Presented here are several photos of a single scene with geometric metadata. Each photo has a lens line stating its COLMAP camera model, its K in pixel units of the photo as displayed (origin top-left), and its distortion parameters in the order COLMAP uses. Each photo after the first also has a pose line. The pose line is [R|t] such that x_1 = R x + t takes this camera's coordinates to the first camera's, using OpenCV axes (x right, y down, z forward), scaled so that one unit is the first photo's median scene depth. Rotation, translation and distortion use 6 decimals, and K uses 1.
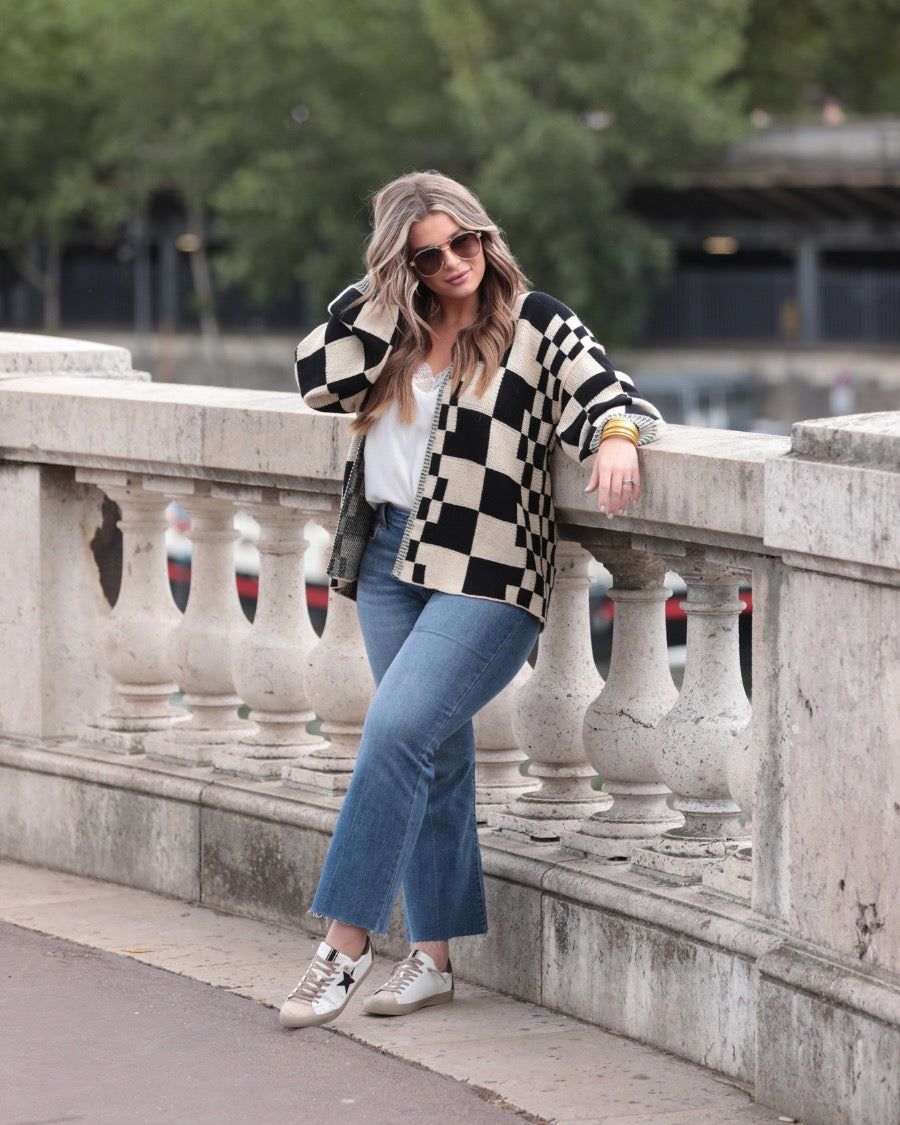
lens RADIAL K [[6200.4, 0, 450.7], [0, 6200.4, 563.1], [0, 0, 1]] dist [-0.033600, -8.756184]
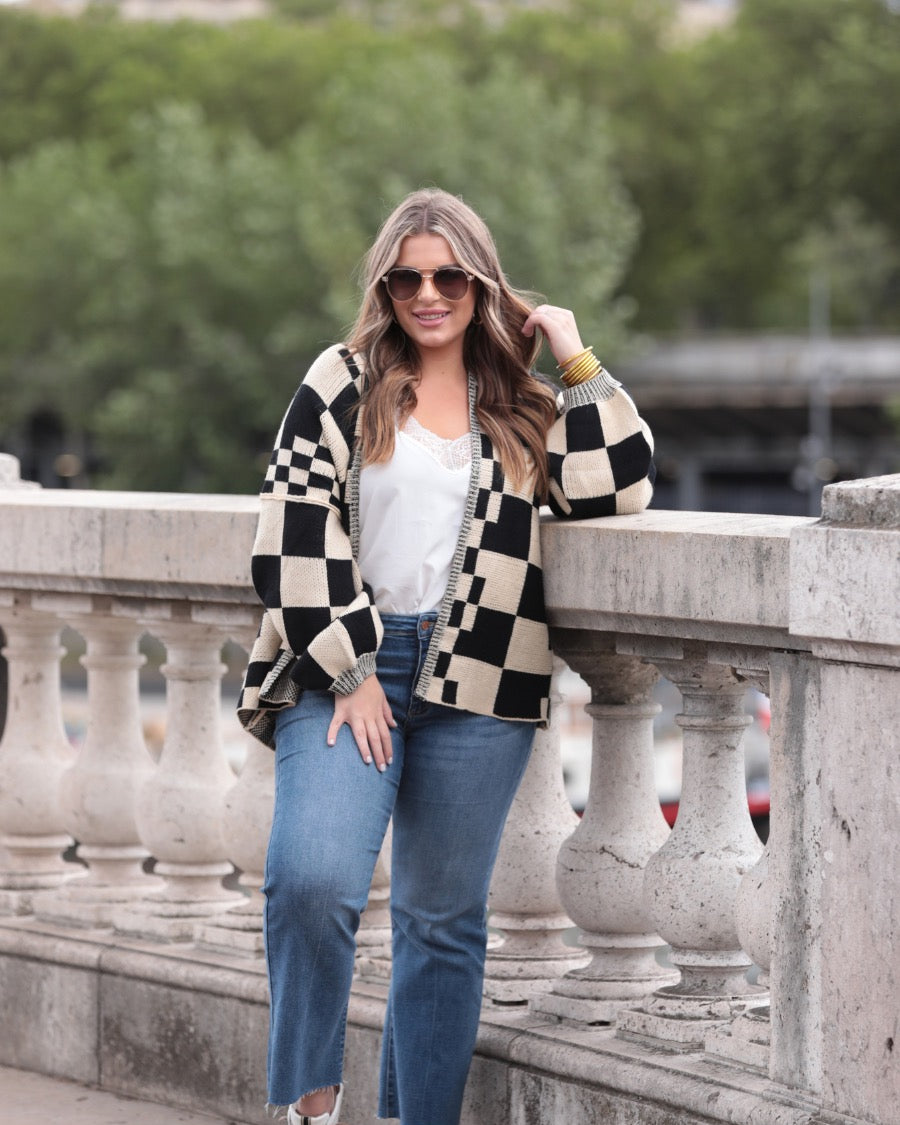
lens RADIAL K [[5880.0, 0, 428.2], [0, 5880.0, 562.5], [0, 0, 1]] dist [0.017357, -3.381579]
pose [[0.999798, -0.000950, 0.020078, -0.011284], [0.001831, 0.999033, -0.043936, 0.018649], [-0.020017, 0.043964, 0.998833, 0.185103]]
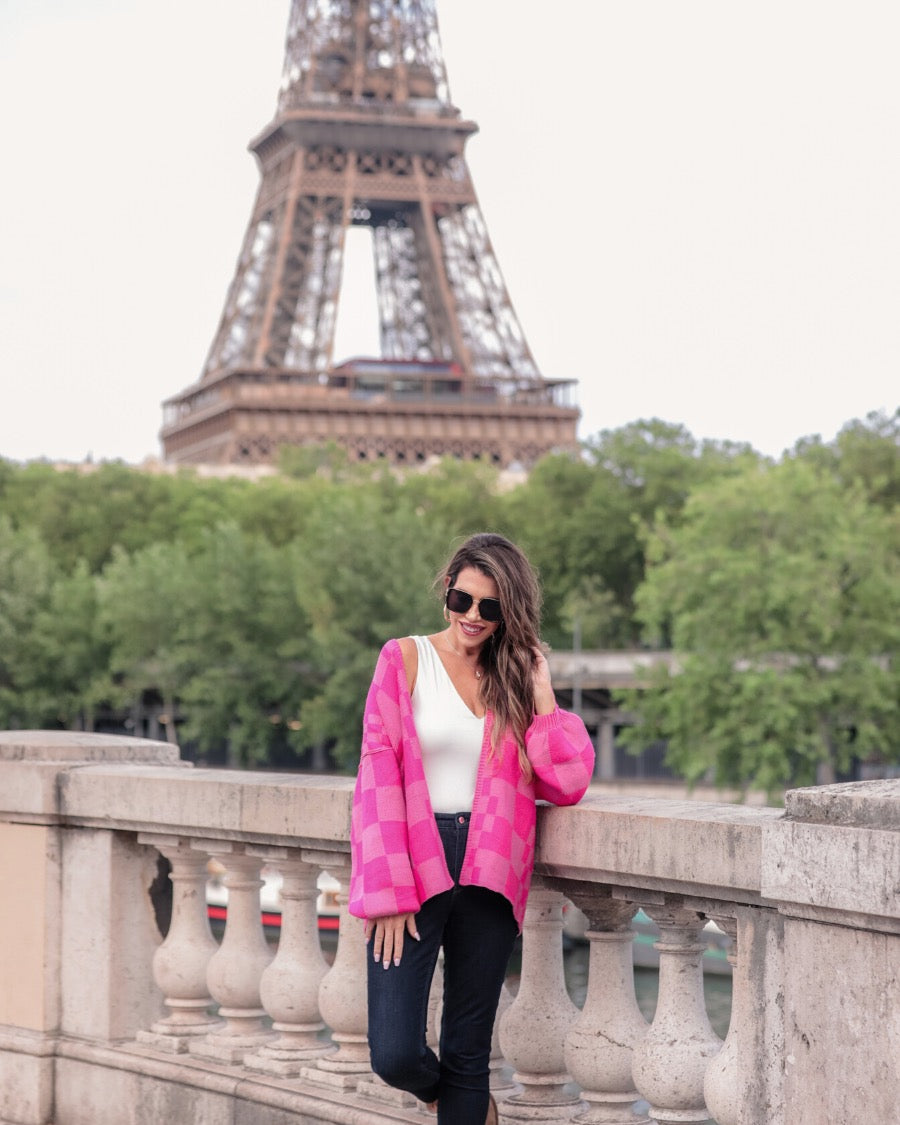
lens RADIAL K [[3005.3, 0, 450.2], [0, 3005.3, 520.2], [0, 0, 1]] dist [0.035692, -0.389879]
pose [[0.998252, 0.010549, 0.058155, -0.034162], [-0.003287, 0.992331, -0.123566, -0.002626], [-0.059013, 0.123159, 0.990631, 0.375596]]
